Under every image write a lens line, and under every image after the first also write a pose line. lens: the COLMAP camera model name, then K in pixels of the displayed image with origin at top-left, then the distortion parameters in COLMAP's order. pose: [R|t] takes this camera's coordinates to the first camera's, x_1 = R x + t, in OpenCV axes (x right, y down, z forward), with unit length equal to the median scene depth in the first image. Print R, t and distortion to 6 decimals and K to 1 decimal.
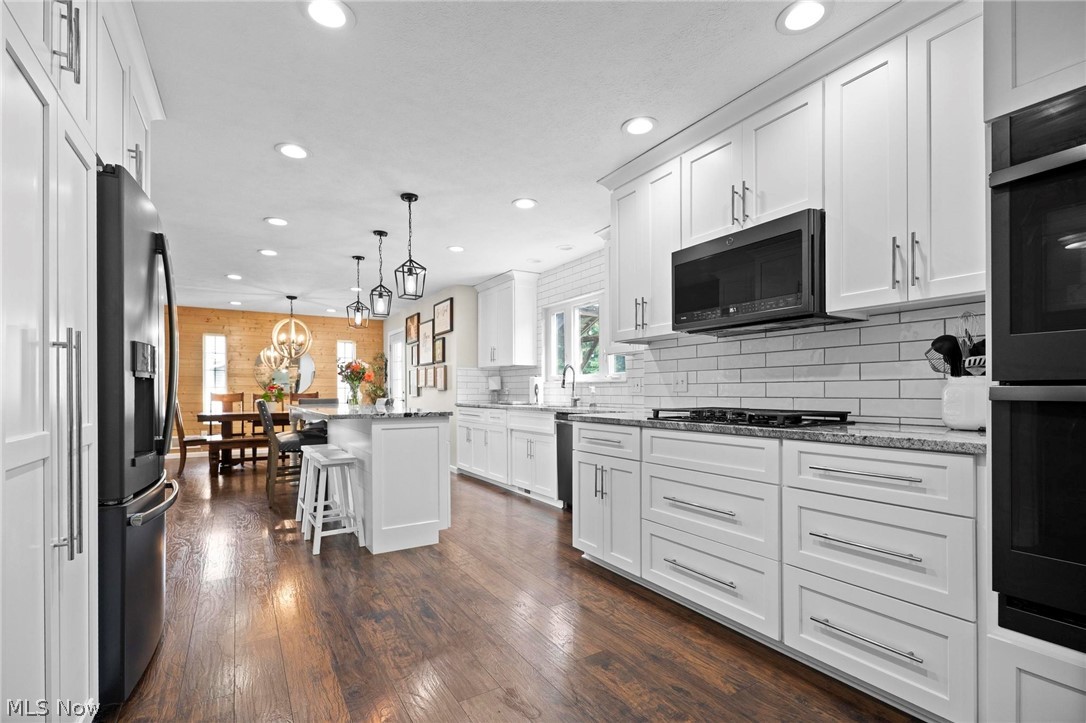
lens RADIAL K [[496.5, 0, 543.3], [0, 496.5, 383.7], [0, 0, 1]] dist [-0.000975, 0.000069]
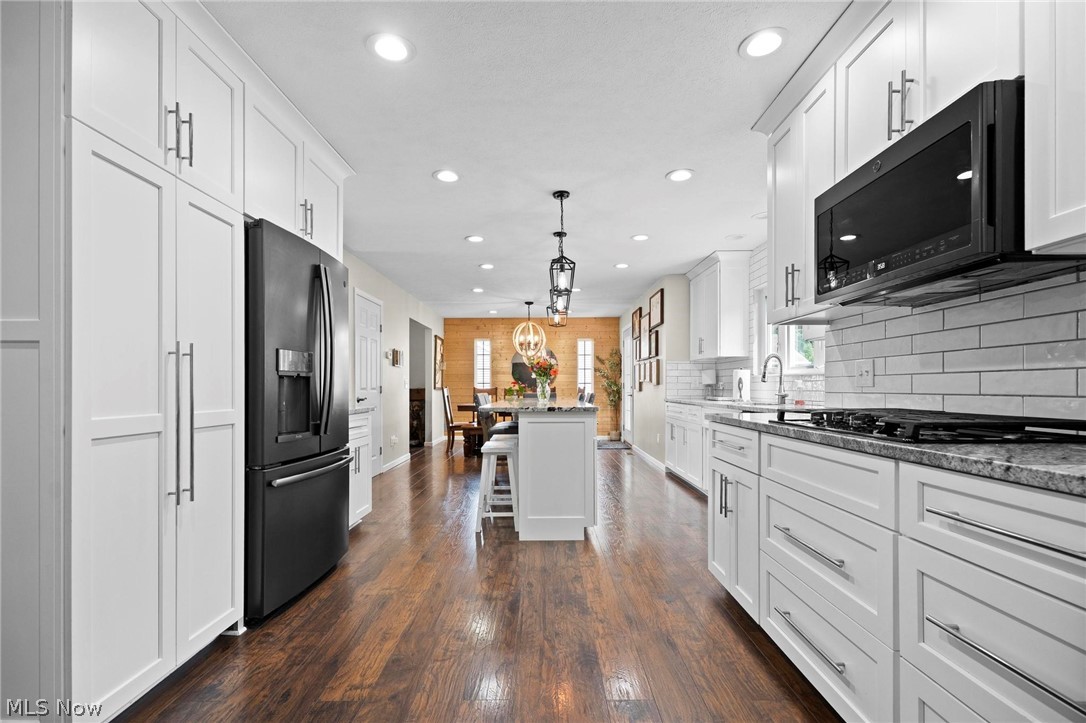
lens RADIAL K [[496.5, 0, 543.3], [0, 496.5, 383.7], [0, 0, 1]] dist [-0.000975, 0.000069]
pose [[0.850073, -0.003122, -0.526655, 0.199800], [0.008215, 0.999939, 0.007333, 0.002219], [0.526600, -0.010560, 0.850047, 0.101499]]
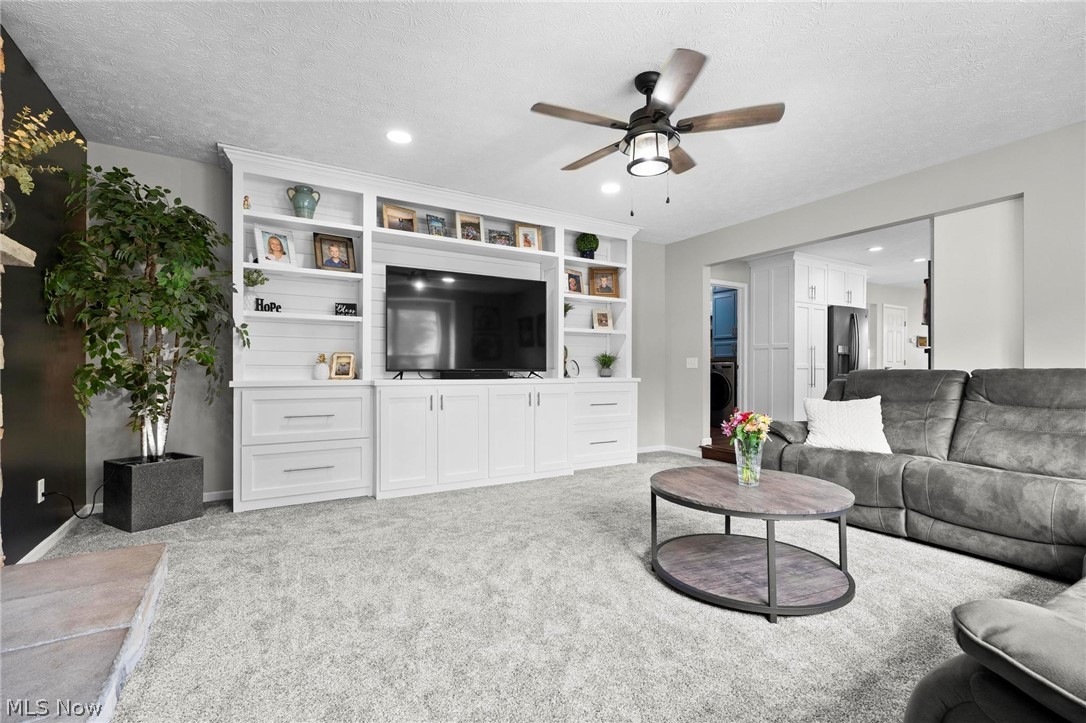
lens RADIAL K [[493.2, 0, 539.5], [0, 493.2, 369.1], [0, 0, 1]] dist [0.000477, 0.000047]
pose [[-0.018492, 0.004370, -0.999819, 1.385171], [0.012577, 0.999912, 0.004138, 0.026923], [0.999750, -0.012498, -0.018545, -0.586940]]
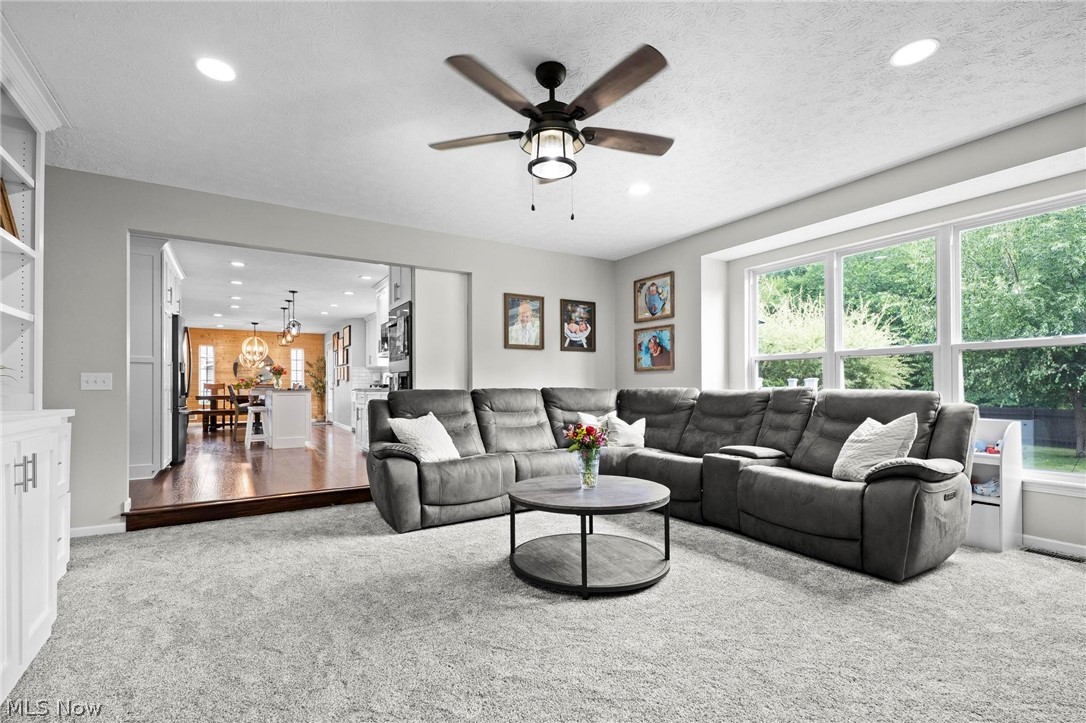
lens RADIAL K [[496.5, 0, 543.3], [0, 496.5, 383.7], [0, 0, 1]] dist [-0.000975, 0.000069]
pose [[0.999971, -0.000935, 0.007579, 0.713722], [0.000891, 0.999983, 0.005713, 0.020293], [-0.007585, -0.005706, 0.999955, -1.052308]]
